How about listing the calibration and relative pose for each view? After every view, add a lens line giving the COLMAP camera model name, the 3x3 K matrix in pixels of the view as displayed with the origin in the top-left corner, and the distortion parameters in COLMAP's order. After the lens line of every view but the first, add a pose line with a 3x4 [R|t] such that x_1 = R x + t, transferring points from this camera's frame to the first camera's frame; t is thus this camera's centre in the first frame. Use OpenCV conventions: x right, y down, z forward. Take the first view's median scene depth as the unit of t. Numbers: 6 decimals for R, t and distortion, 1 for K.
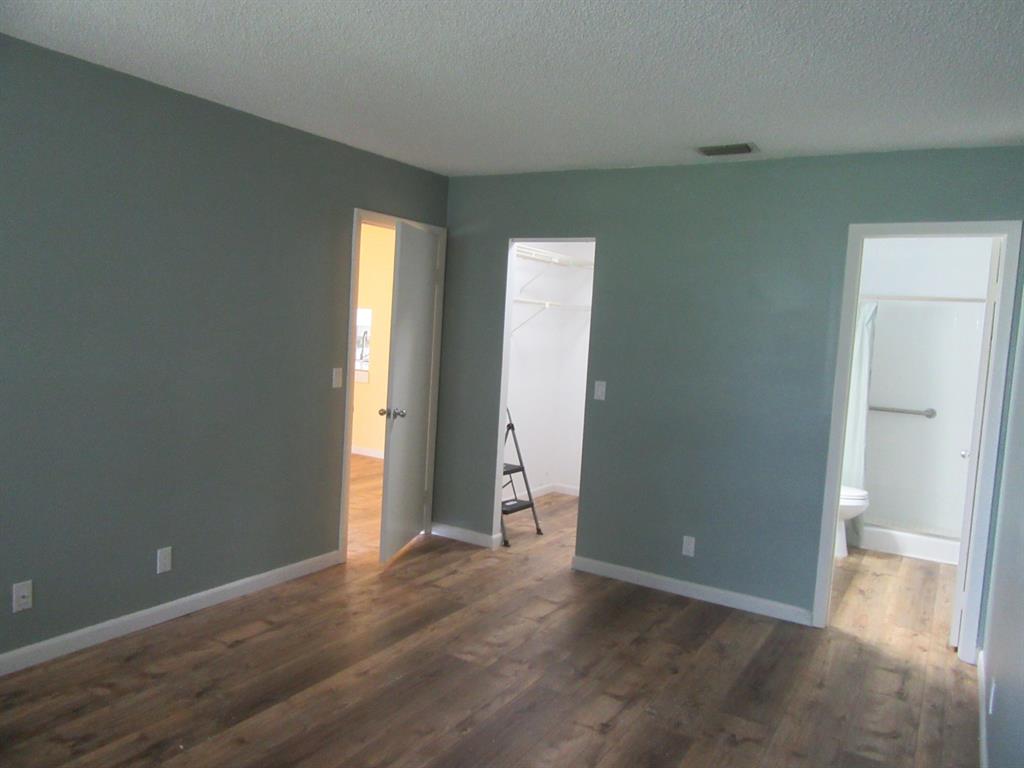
lens RADIAL K [[750.8, 0, 512.0], [0, 750.8, 381.6], [0, 0, 1]] dist [-0.021481, 0.029871]
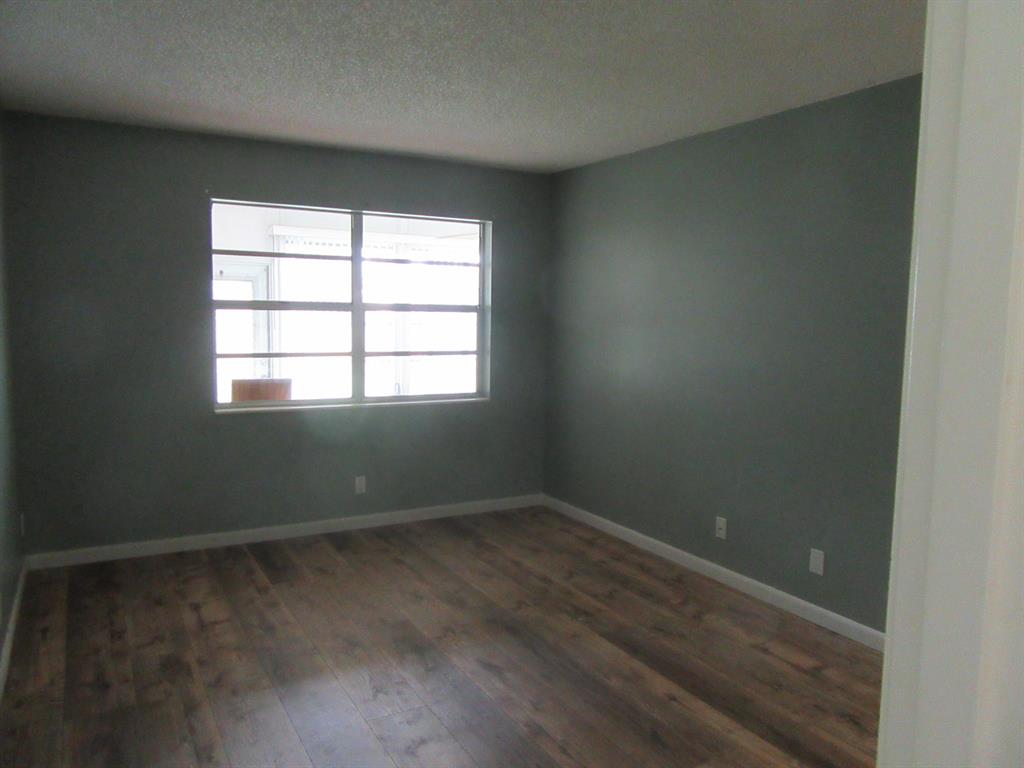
lens RADIAL K [[750.8, 0, 512.0], [0, 750.8, 381.6], [0, 0, 1]] dist [-0.021481, 0.029871]
pose [[-0.483051, 0.017062, -0.875426, 0.777876], [-0.108541, 0.990932, 0.079204, -0.048567], [0.868838, 0.133279, -0.476819, 1.376384]]
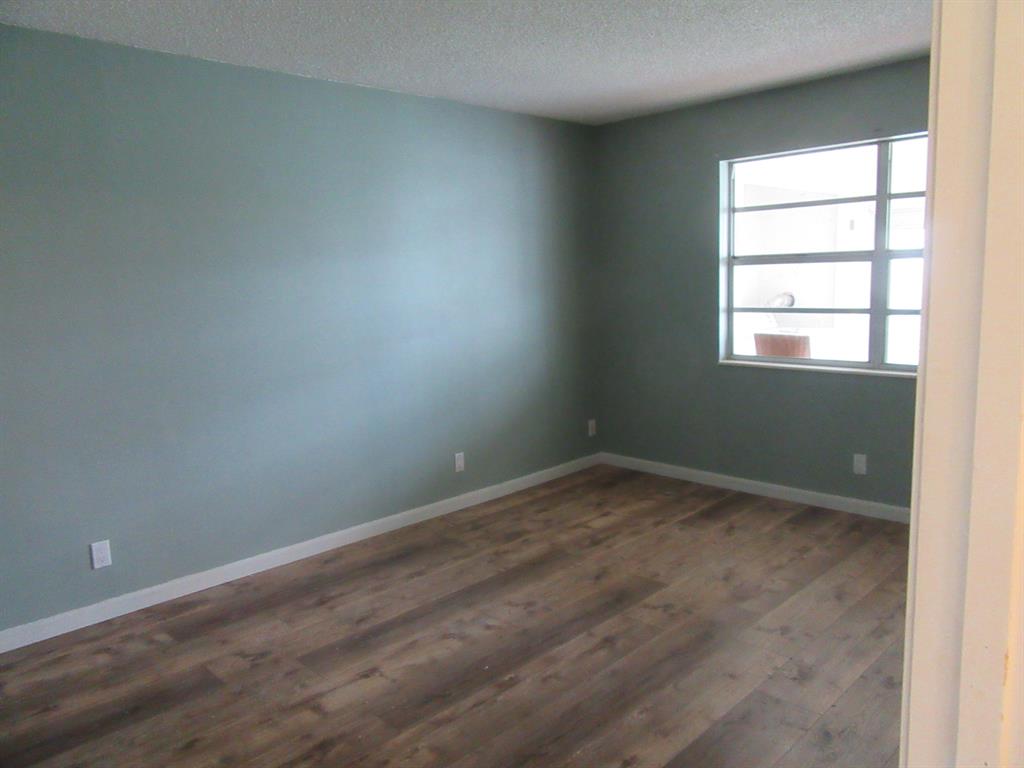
lens RADIAL K [[750.8, 0, 512.0], [0, 750.8, 381.6], [0, 0, 1]] dist [-0.021481, 0.029871]
pose [[-0.970884, -0.057705, 0.232498, -0.267487], [-0.004137, 0.974448, 0.224575, -0.130492], [-0.239516, 0.217074, -0.946314, 1.829984]]
